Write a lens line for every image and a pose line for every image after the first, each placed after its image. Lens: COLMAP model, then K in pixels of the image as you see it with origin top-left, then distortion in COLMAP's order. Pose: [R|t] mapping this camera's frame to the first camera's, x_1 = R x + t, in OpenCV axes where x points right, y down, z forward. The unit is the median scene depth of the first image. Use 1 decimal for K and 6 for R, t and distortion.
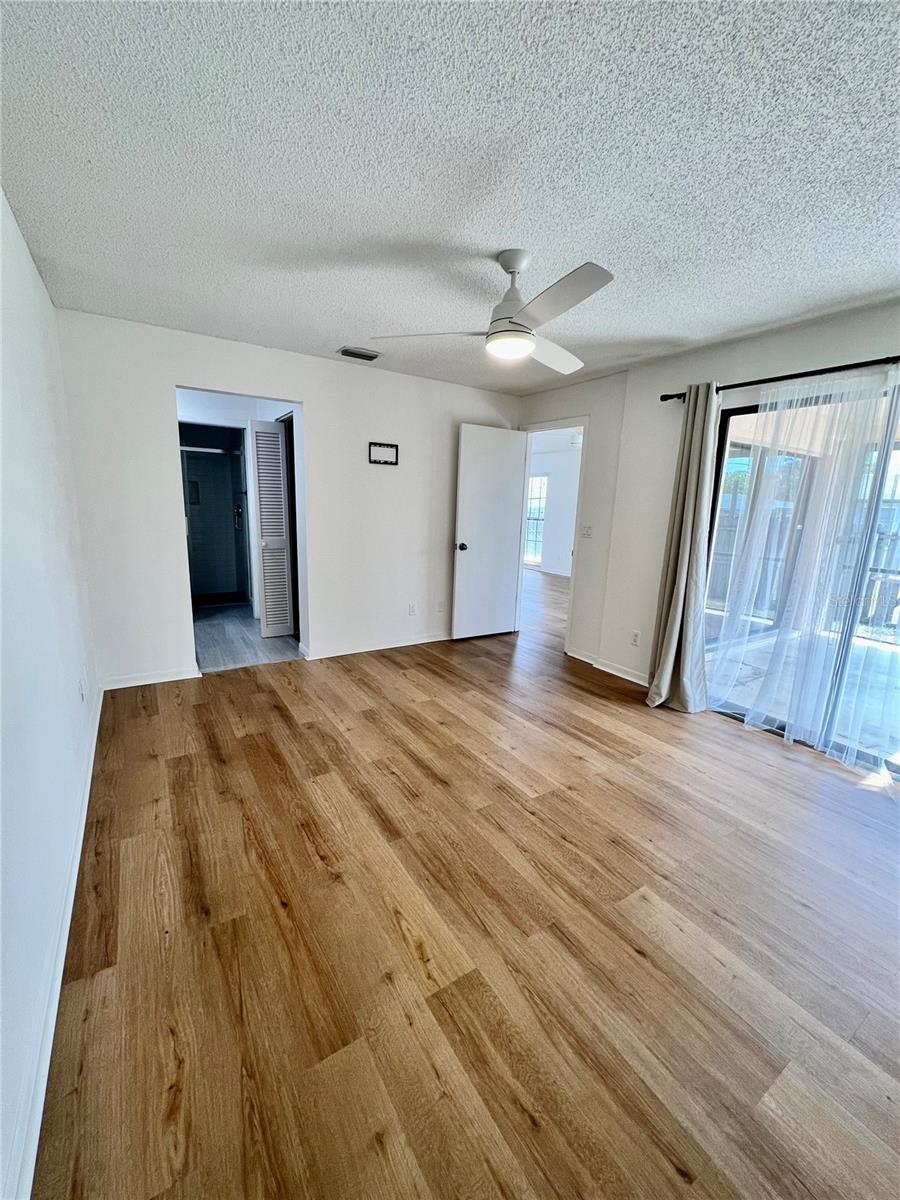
lens RADIAL K [[481.2, 0, 450.0], [0, 481.2, 600.0], [0, 0, 1]] dist [0.000914, 0.000062]
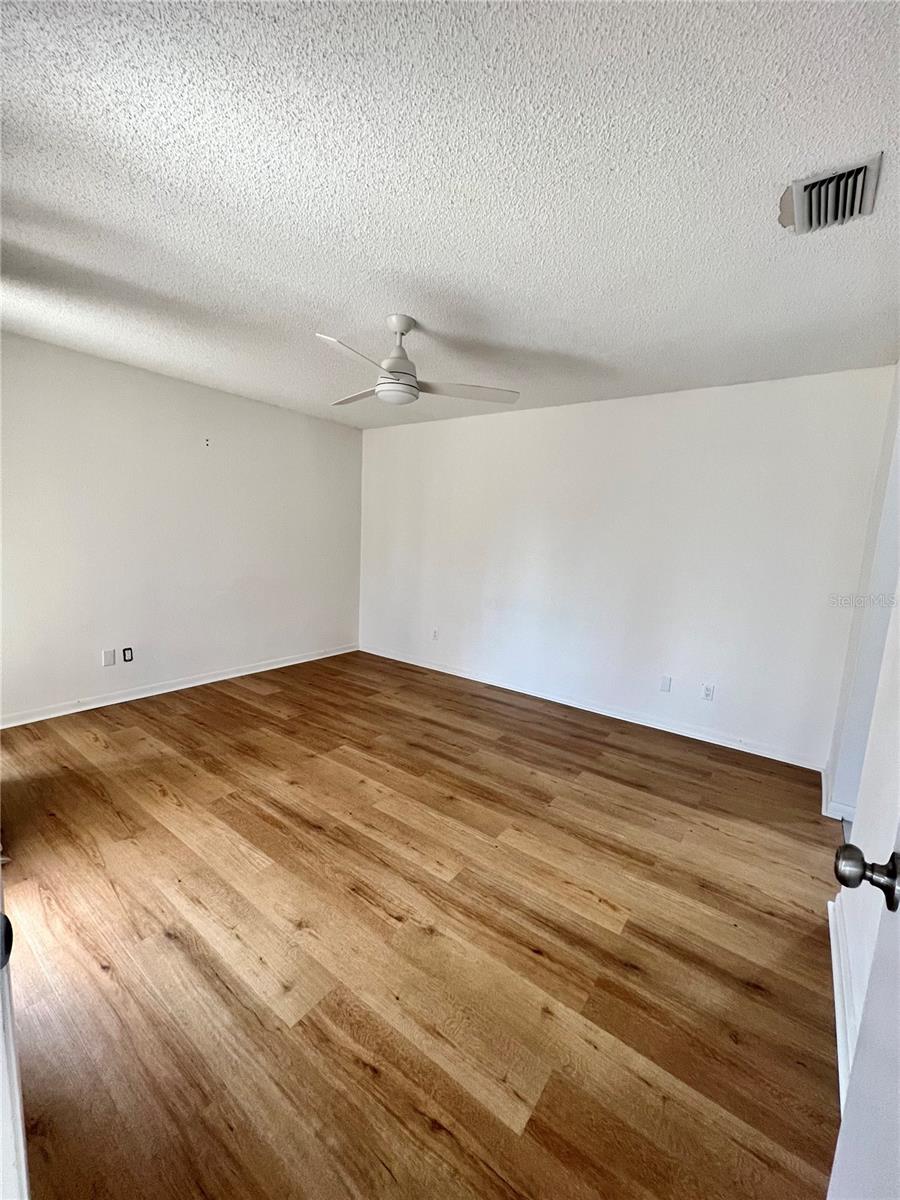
lens RADIAL K [[481.2, 0, 450.0], [0, 481.2, 600.0], [0, 0, 1]] dist [0.000914, 0.000062]
pose [[-0.931823, -0.030728, -0.361610, 0.329866], [-0.150357, 0.939557, 0.307612, -0.356284], [0.330301, 0.341011, -0.880121, 1.793709]]
